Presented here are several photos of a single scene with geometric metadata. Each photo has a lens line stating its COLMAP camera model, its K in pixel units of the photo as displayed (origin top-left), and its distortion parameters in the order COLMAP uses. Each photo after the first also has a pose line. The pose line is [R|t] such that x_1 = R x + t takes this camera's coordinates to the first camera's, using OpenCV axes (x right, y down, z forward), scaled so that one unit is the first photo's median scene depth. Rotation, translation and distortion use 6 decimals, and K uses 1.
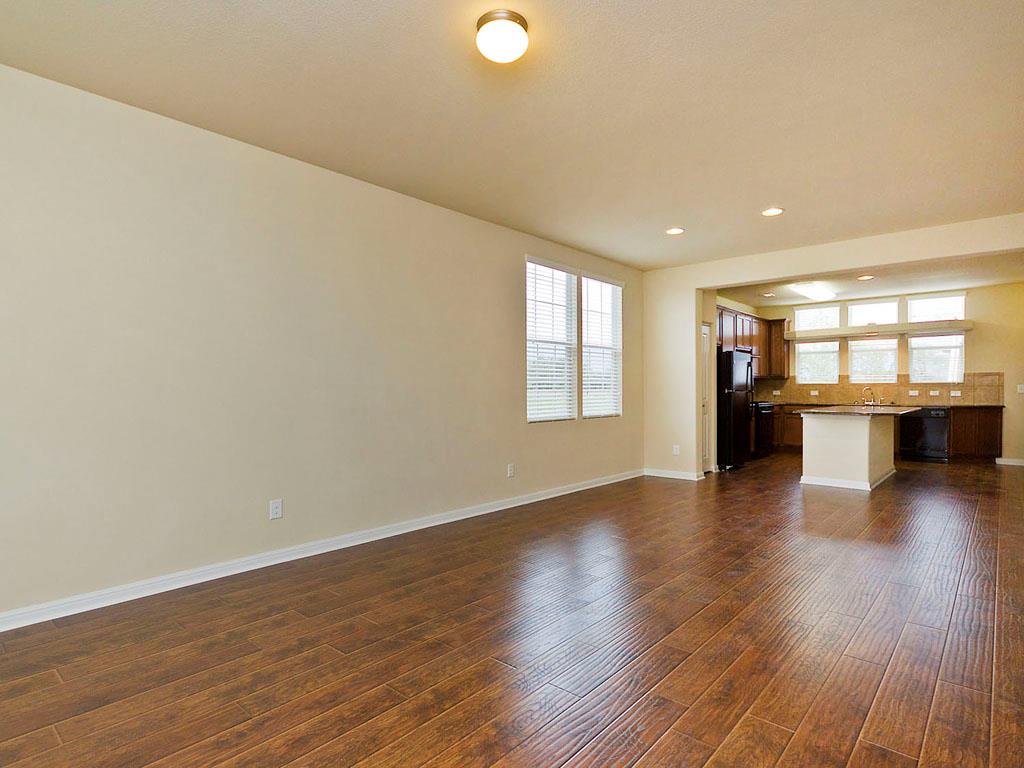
lens RADIAL K [[563.0, 0, 518.5], [0, 563.0, 392.7], [0, 0, 1]] dist [0.008193, 0.000714]
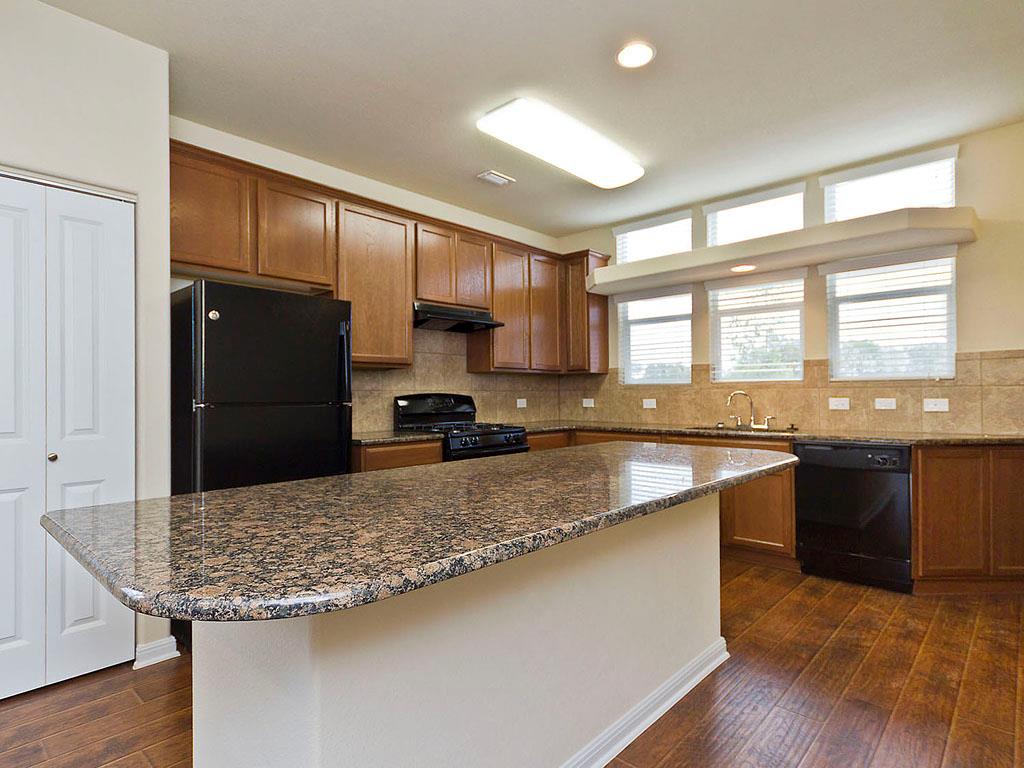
lens RADIAL K [[567.0, 0, 516.3], [0, 567.0, 395.6], [0, 0, 1]] dist [0.002783, 0.000820]
pose [[0.999743, -0.009794, -0.020427, 0.465397], [0.009791, 0.999952, -0.000227, -0.007775], [0.020428, 0.000027, 0.999791, 0.569889]]
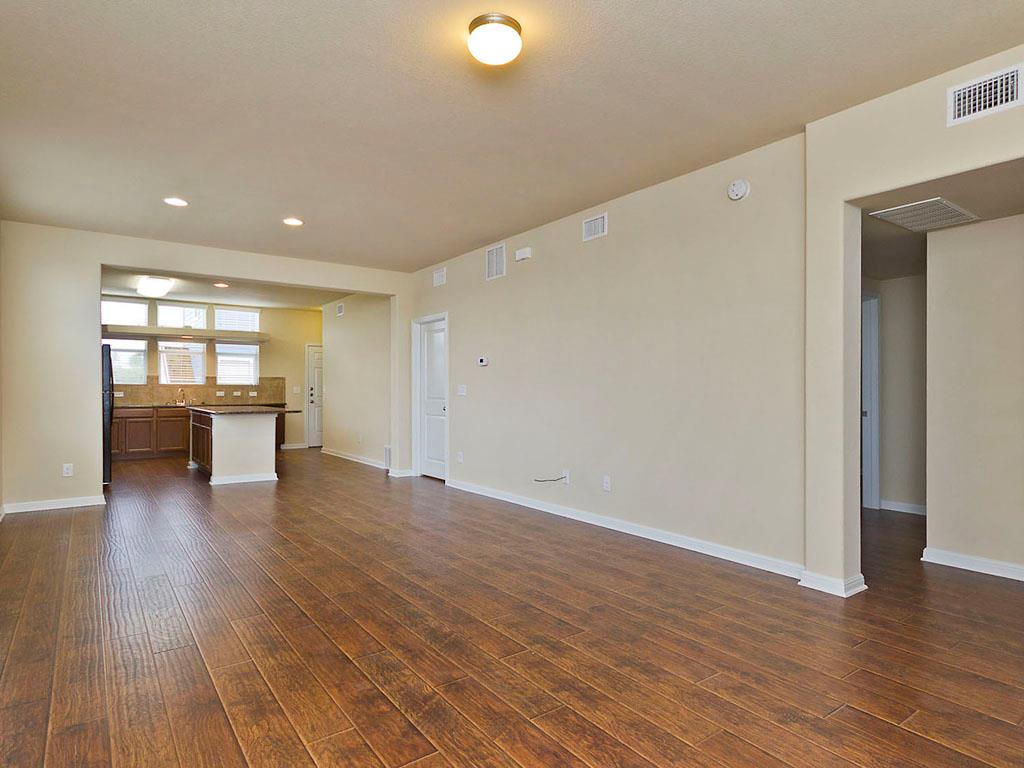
lens RADIAL K [[563.0, 0, 518.5], [0, 563.0, 392.7], [0, 0, 1]] dist [0.008193, 0.000714]
pose [[0.224332, -0.002428, 0.974510, -0.248168], [0.004231, 0.999990, 0.001518, -0.000719], [-0.974504, 0.003782, 0.224340, 0.182016]]
